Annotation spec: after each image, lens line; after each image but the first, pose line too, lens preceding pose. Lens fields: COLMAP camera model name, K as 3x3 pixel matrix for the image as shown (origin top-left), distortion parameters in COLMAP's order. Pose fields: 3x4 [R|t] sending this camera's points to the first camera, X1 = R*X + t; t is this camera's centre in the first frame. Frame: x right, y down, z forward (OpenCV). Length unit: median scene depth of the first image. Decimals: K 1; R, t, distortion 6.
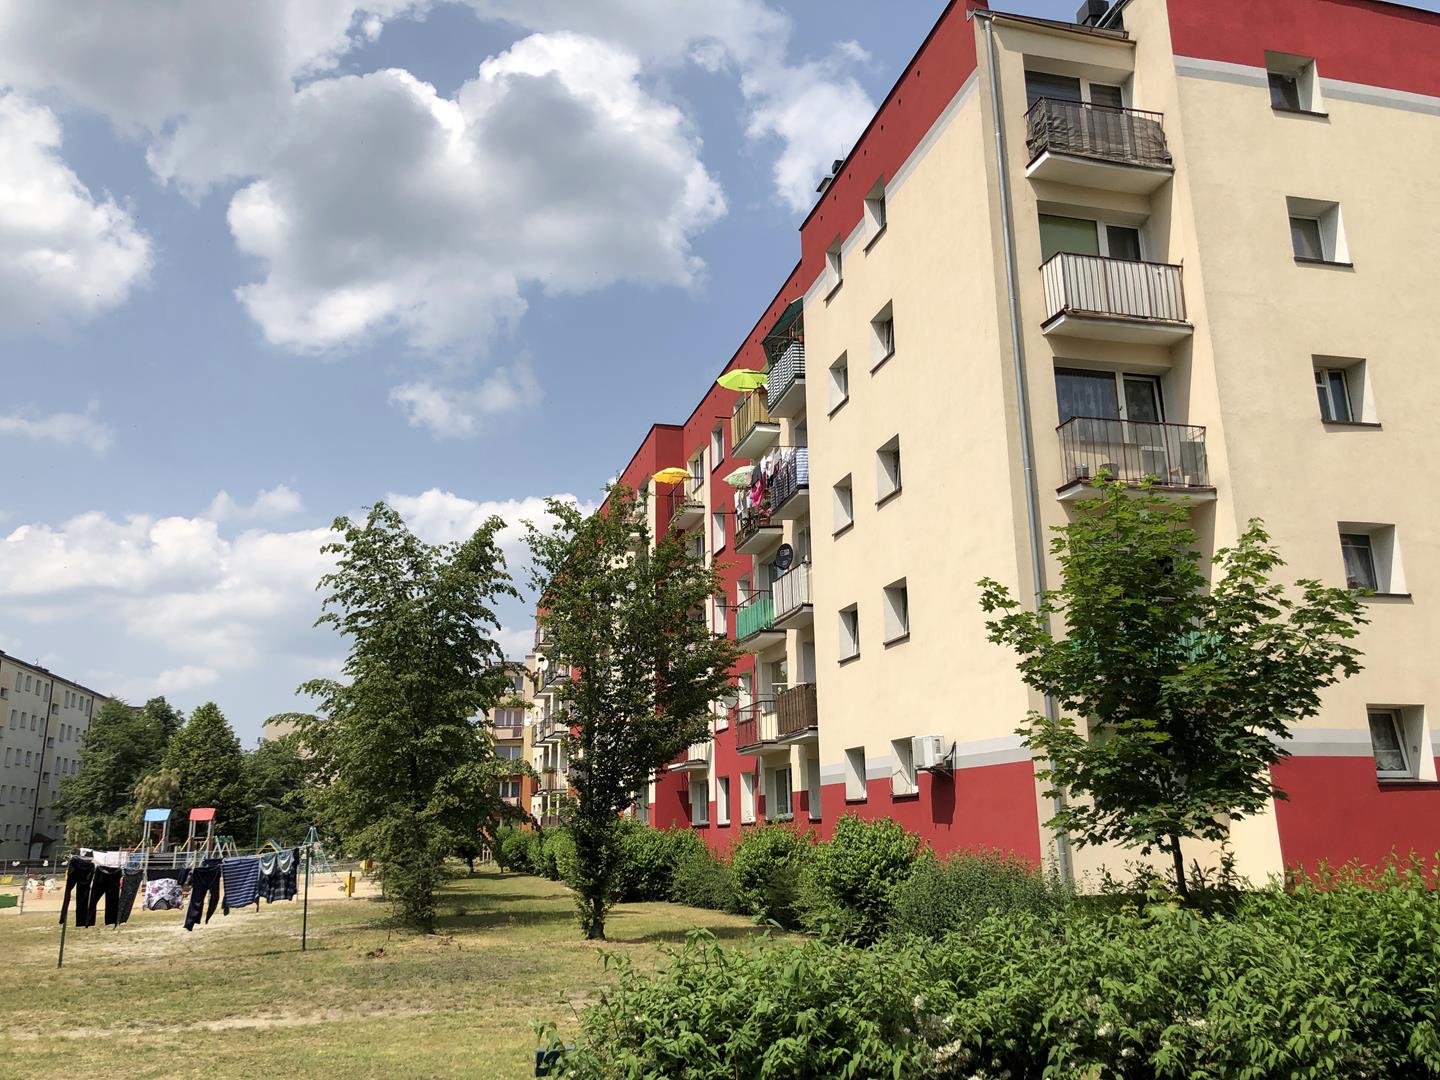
lens RADIAL K [[1177.7, 0, 720.0], [0, 1177.7, 540.0], [0, 0, 1]] dist [0.028603, -0.011719]
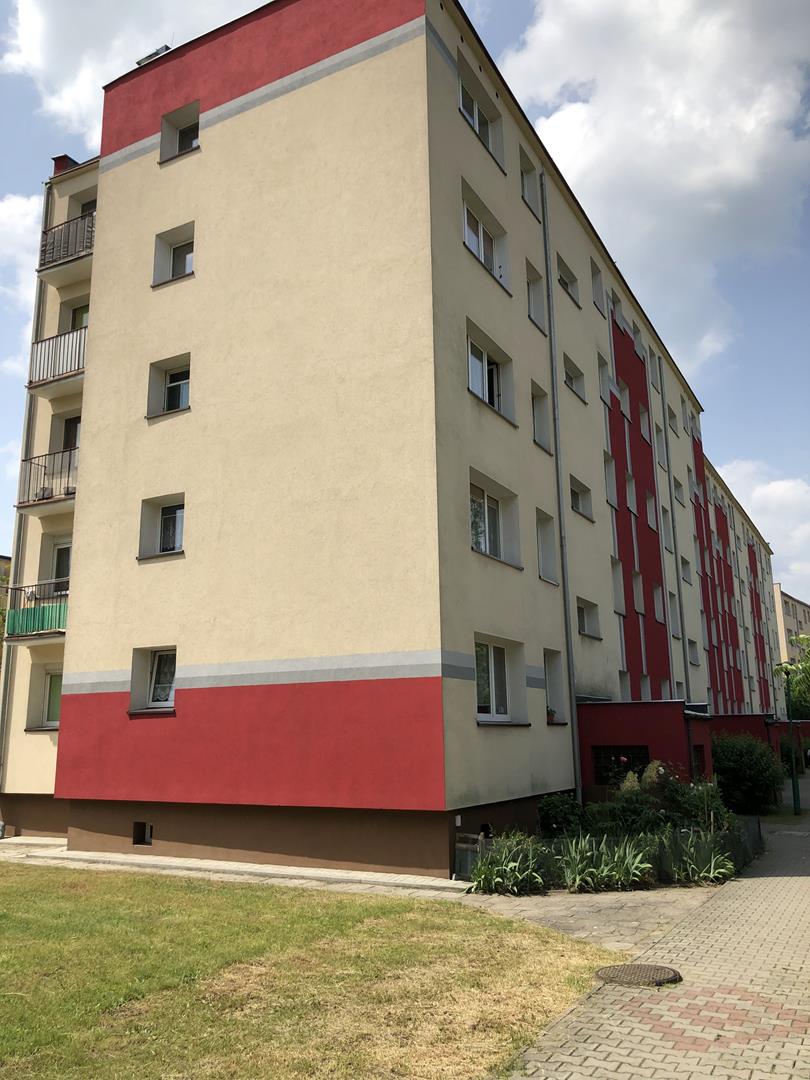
lens RADIAL K [[883.3, 0, 404.8], [0, 883.3, 533.6], [0, 0, 1]] dist [0.028603, -0.011719]
pose [[0.726379, -0.148771, -0.671000, 1.299676], [0.172903, 0.984448, -0.031095, 0.092552], [0.665191, -0.093431, 0.740805, 0.485619]]
